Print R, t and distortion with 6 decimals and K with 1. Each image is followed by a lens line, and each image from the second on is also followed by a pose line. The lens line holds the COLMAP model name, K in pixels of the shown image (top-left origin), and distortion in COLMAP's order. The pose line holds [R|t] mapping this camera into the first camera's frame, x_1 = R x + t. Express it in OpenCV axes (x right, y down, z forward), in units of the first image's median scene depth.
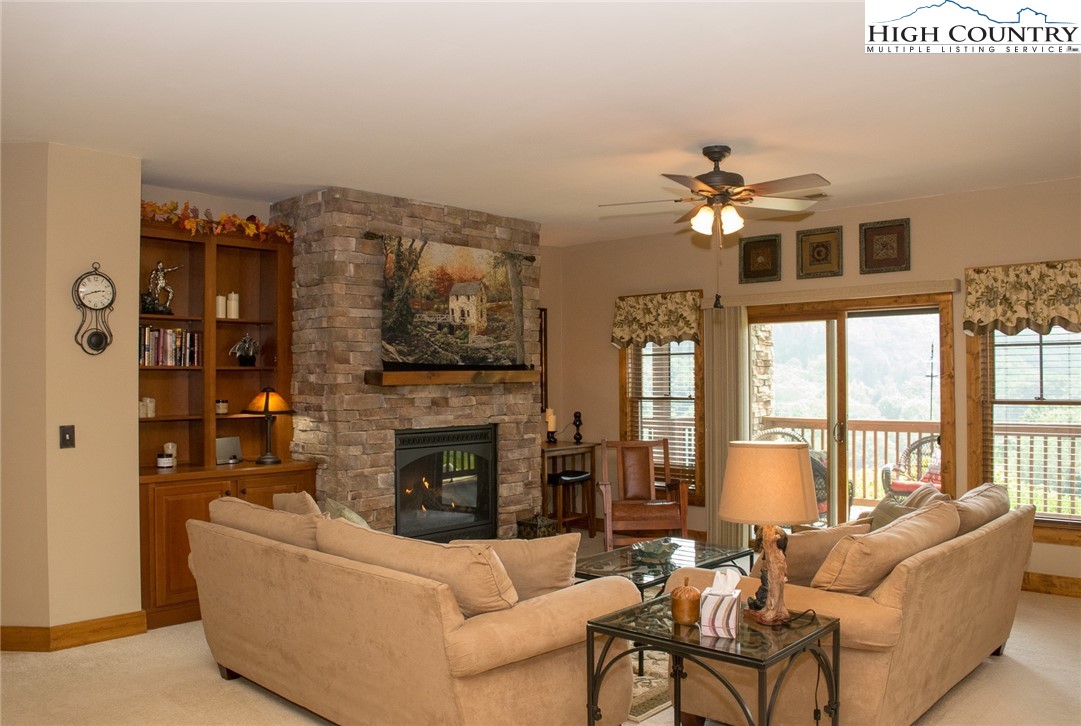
lens RADIAL K [[873.8, 0, 536.0], [0, 873.8, 360.5], [0, 0, 1]] dist [-0.085819, 0.011434]
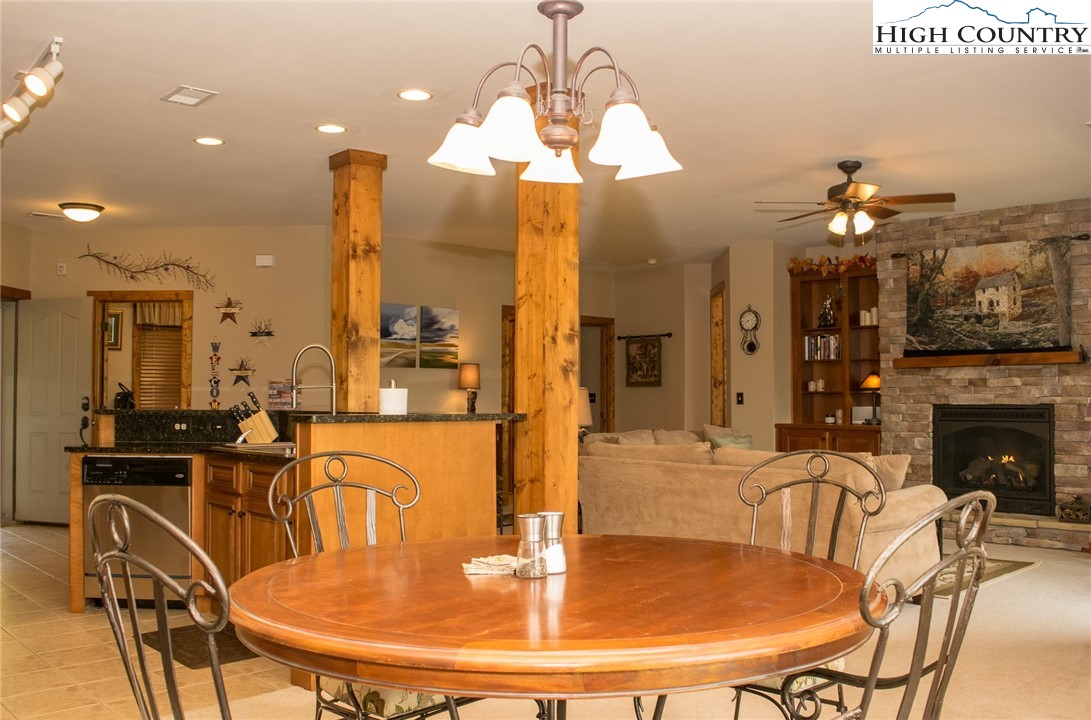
lens RADIAL K [[950.4, 0, 551.5], [0, 950.4, 358.2], [0, 0, 1]] dist [-0.092673, 0.010579]
pose [[-0.040498, -0.033777, -0.998609, 1.183803], [0.020149, 0.999198, -0.034614, 0.048248], [0.998976, -0.021523, -0.039785, 0.501173]]
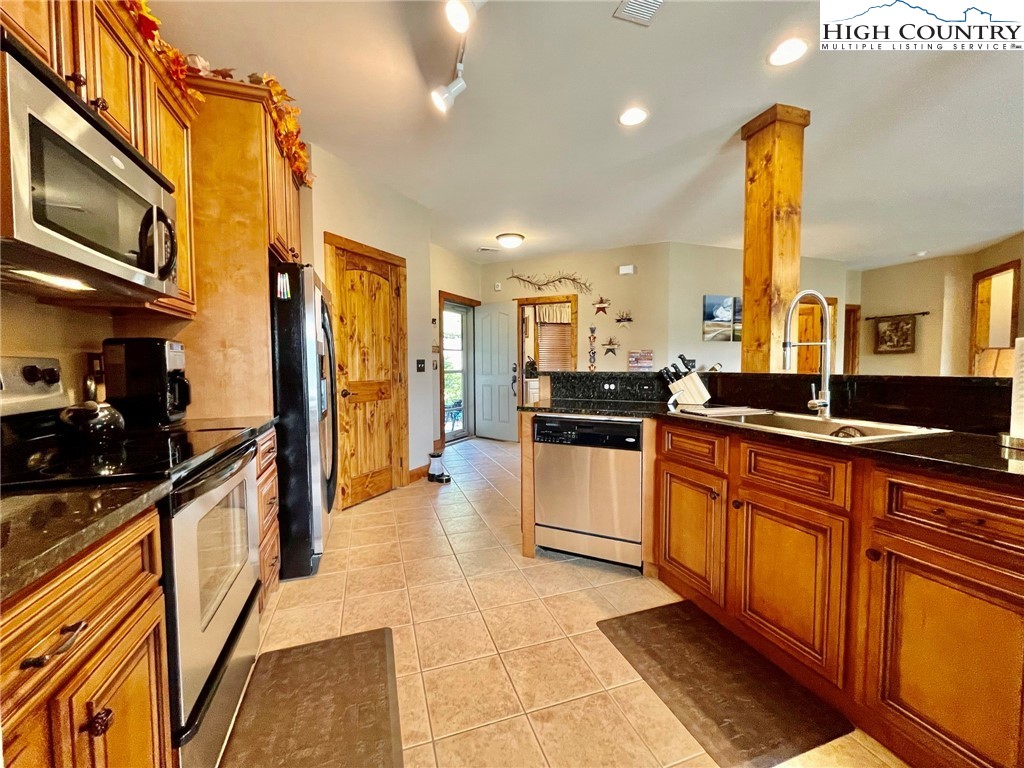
lens RADIAL K [[414.2, 0, 512.0], [0, 414.2, 384.0], [0, 0, 1]] dist [-0.001849, -0.000277]
pose [[-0.459057, 0.048765, -0.887068, 0.734401], [0.024341, 0.998808, 0.042311, 0.051211], [0.888074, -0.002169, -0.459696, 0.214875]]
